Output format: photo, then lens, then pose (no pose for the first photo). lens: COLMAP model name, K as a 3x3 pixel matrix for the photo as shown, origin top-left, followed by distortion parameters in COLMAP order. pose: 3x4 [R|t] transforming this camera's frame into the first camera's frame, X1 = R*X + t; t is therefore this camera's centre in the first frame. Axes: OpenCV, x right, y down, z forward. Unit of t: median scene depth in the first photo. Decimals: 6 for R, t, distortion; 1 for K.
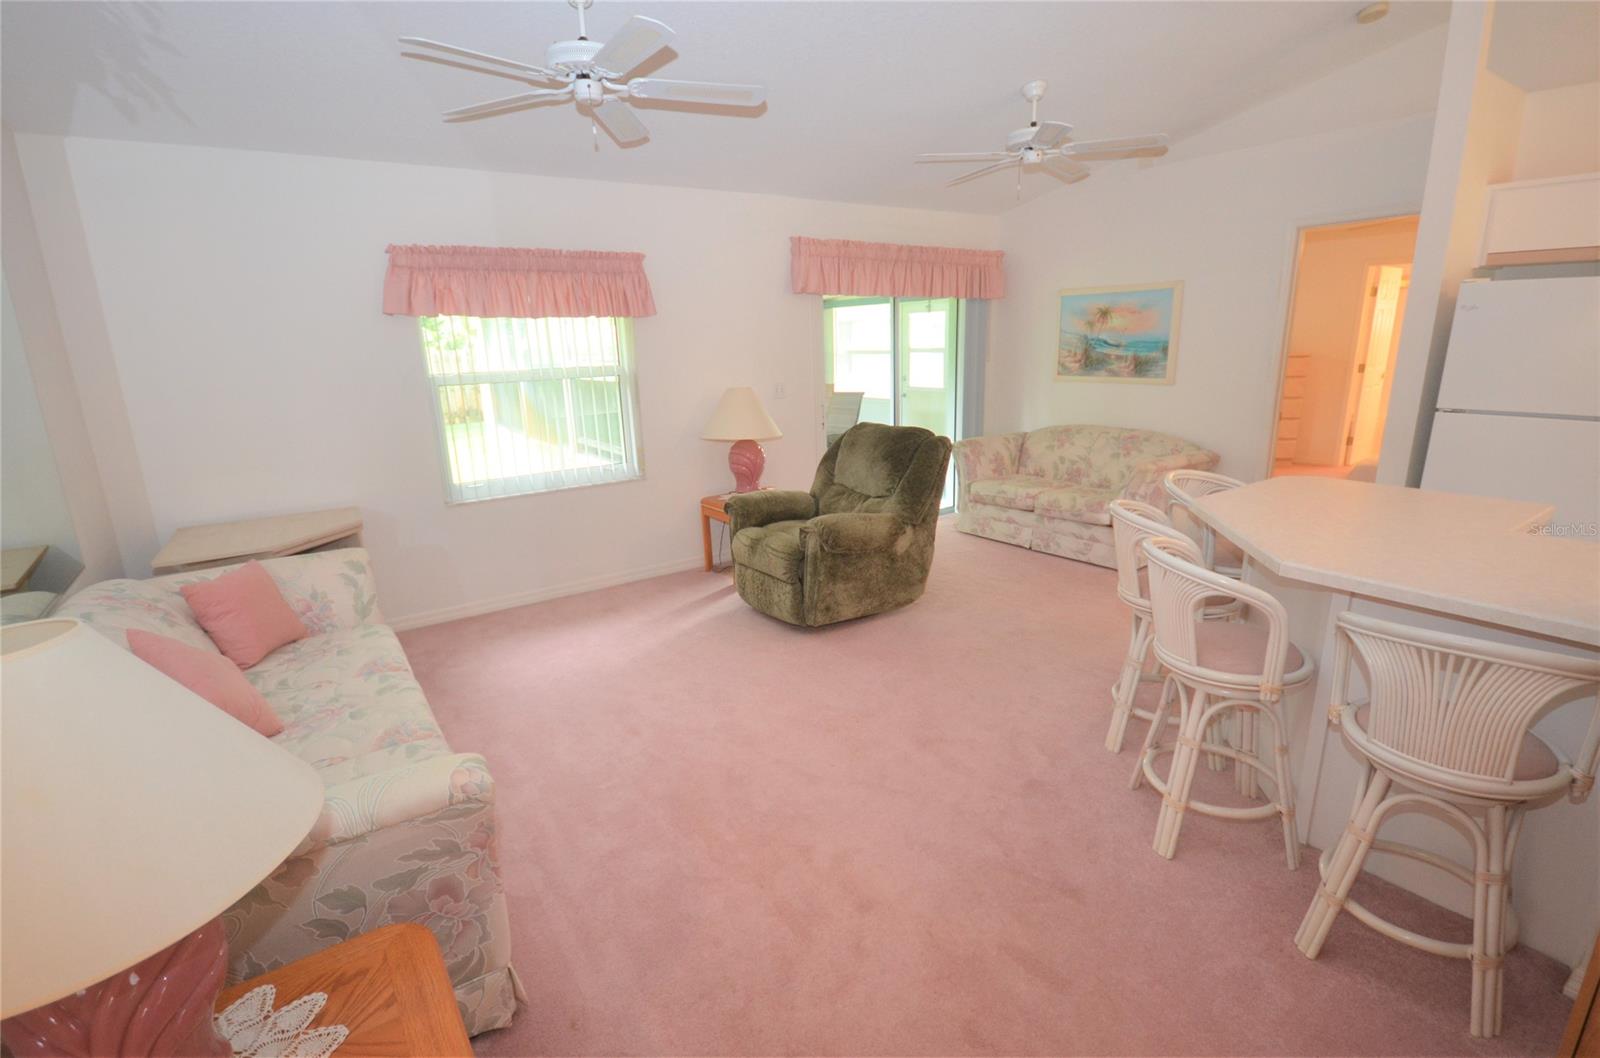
lens RADIAL K [[758.3, 0, 798.3], [0, 758.3, 544.3], [0, 0, 1]] dist [0.000329, -0.004925]
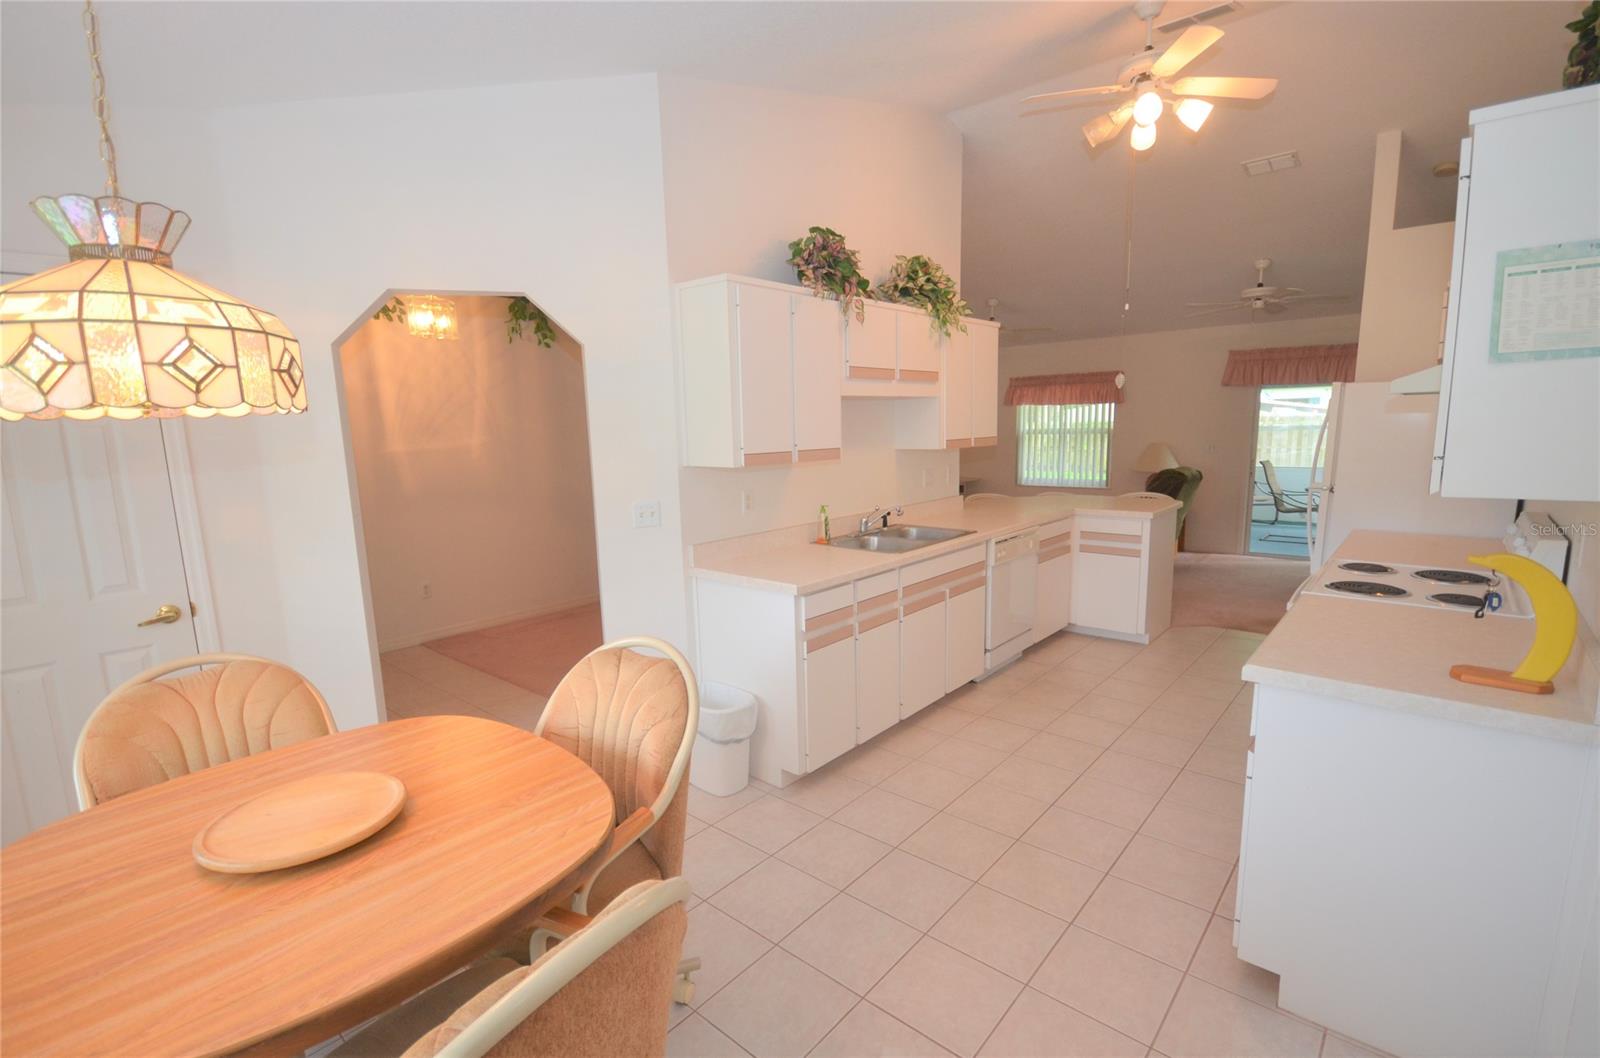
lens RADIAL K [[723.4, 0, 794.2], [0, 723.4, 541.4], [0, 0, 1]] dist [-0.001130, -0.005900]
pose [[0.228459, 0.184829, -0.955848, 1.566689], [-0.233940, 0.963468, 0.130388, -0.016438], [0.945028, 0.193823, 0.263352, -0.188886]]
